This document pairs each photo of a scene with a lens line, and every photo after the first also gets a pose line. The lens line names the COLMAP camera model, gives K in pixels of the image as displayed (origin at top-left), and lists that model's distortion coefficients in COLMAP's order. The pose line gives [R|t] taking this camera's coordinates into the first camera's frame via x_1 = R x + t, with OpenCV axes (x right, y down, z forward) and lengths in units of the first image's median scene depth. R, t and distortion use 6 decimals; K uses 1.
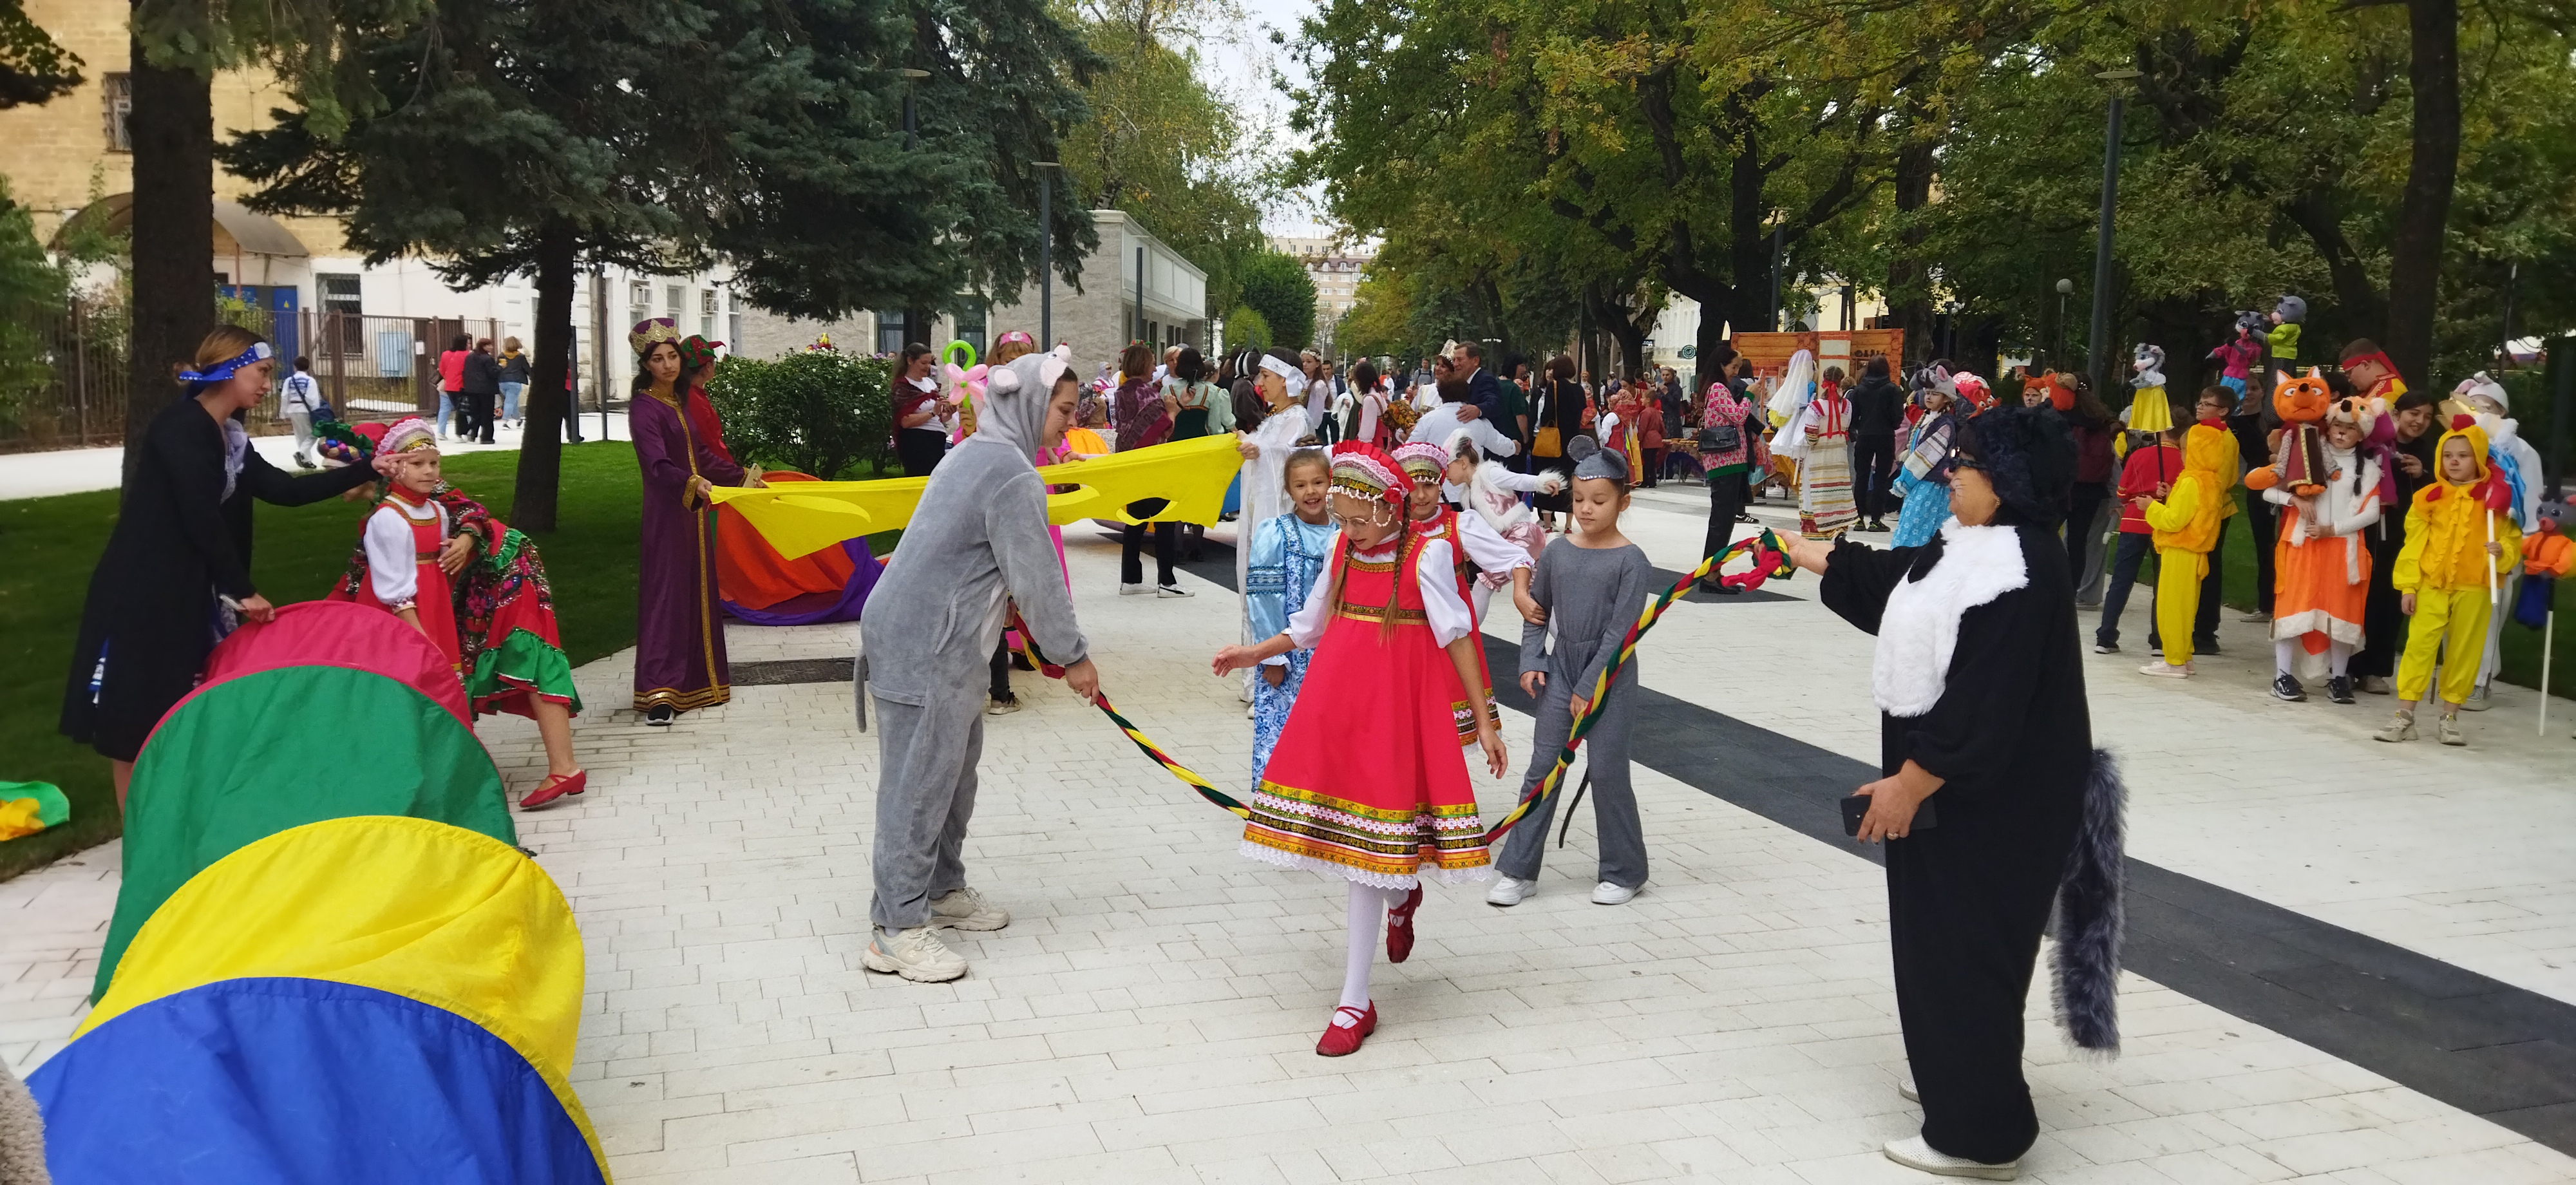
lens RADIAL K [[2003.9, 0, 1295.0], [0, 2003.9, 680.0], [0, 0, 1]] dist [0.105609, -0.122348]
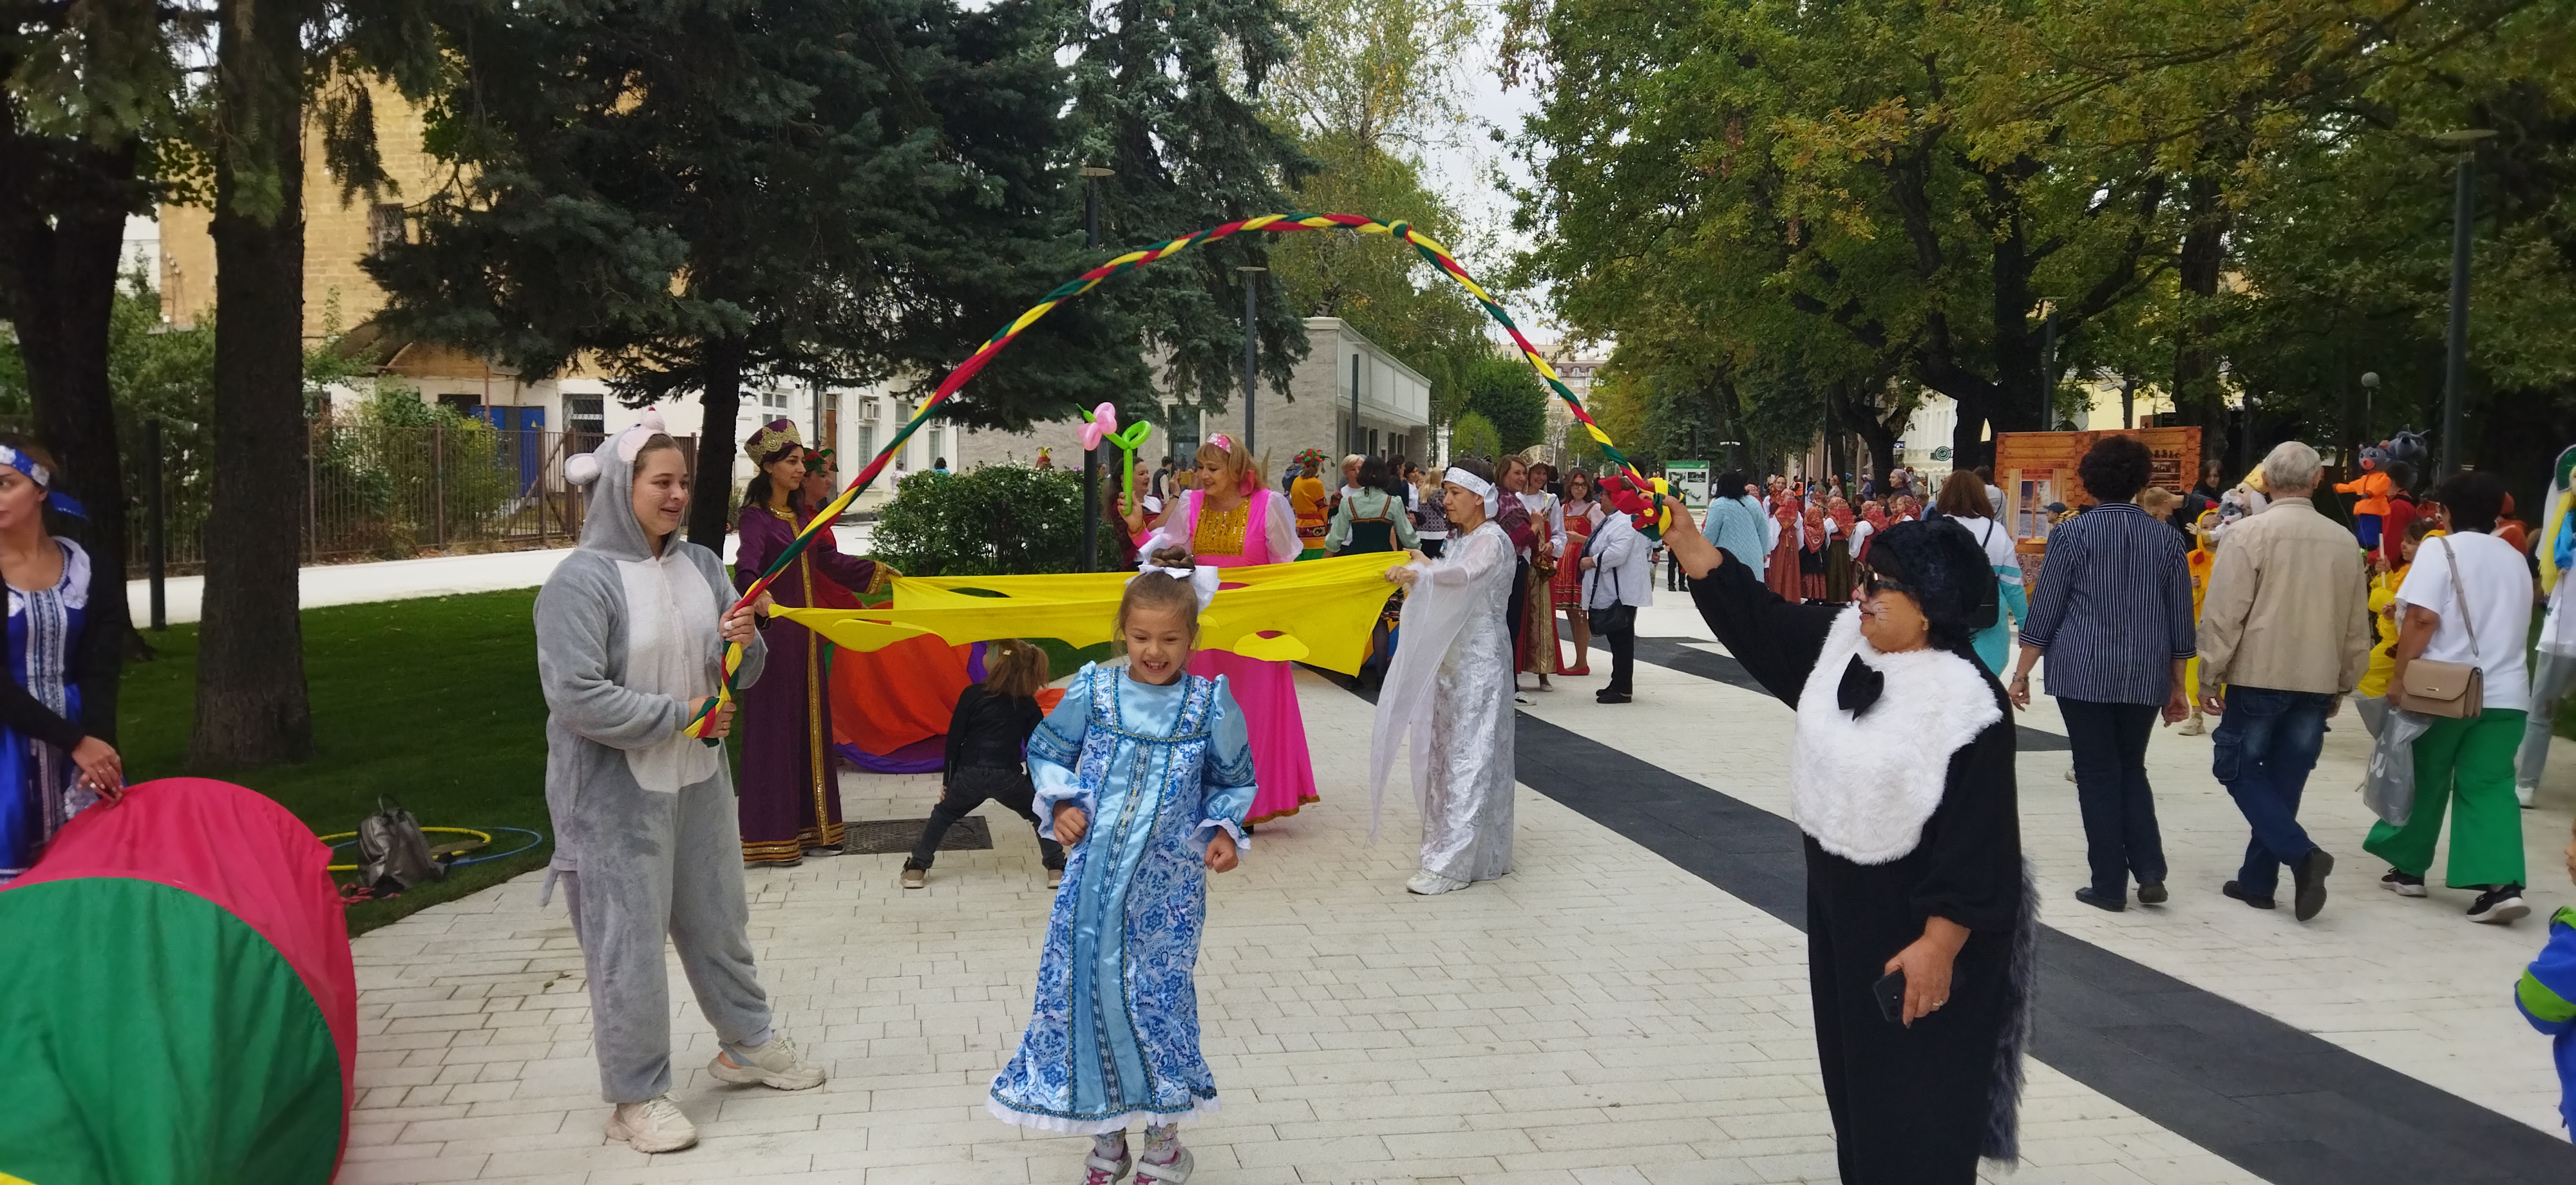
lens RADIAL K [[2025.9, 0, 1287.2], [0, 2025.9, 627.5], [0, 0, 1]] dist [0.120429, -0.129376]
pose [[0.993099, 0.000650, -0.117278, 0.006002], [-0.009866, 0.996903, -0.078025, -0.008260], [0.116864, 0.078644, 0.990029, 0.047755]]
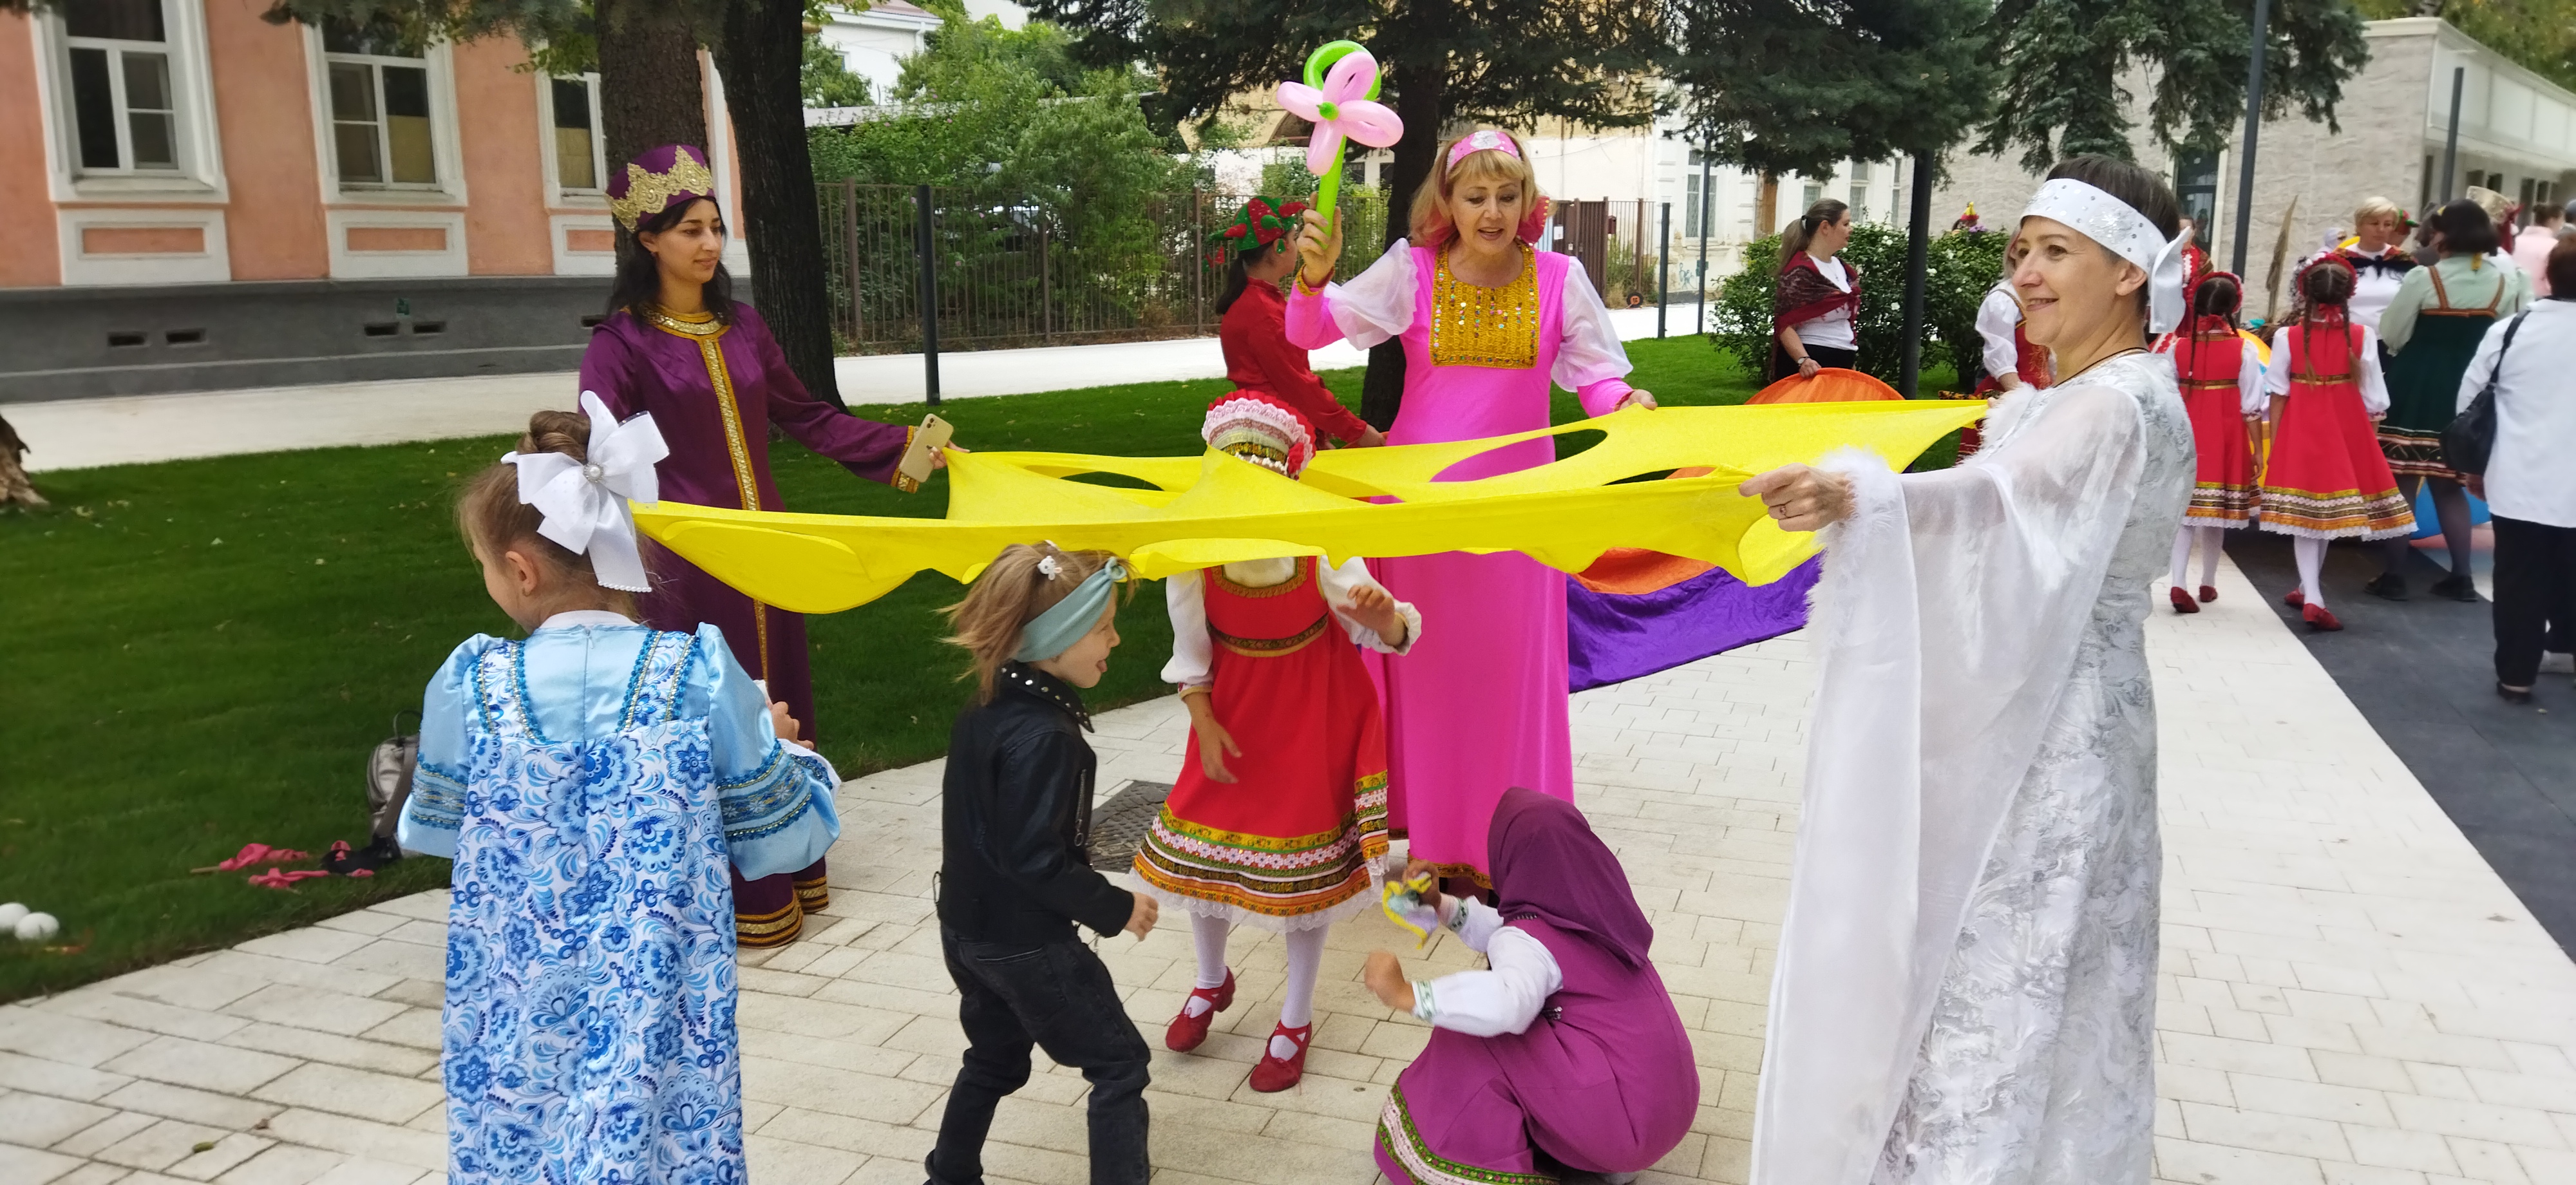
lens RADIAL K [[2003.9, 0, 1295.0], [0, 2003.9, 680.0], [0, 0, 1]] dist [0.105609, -0.122348]
pose [[0.818901, 0.112003, -0.562899, 0.022226], [-0.079856, 0.993469, 0.081500, -0.030079], [0.568351, -0.021790, 0.822497, 0.197721]]
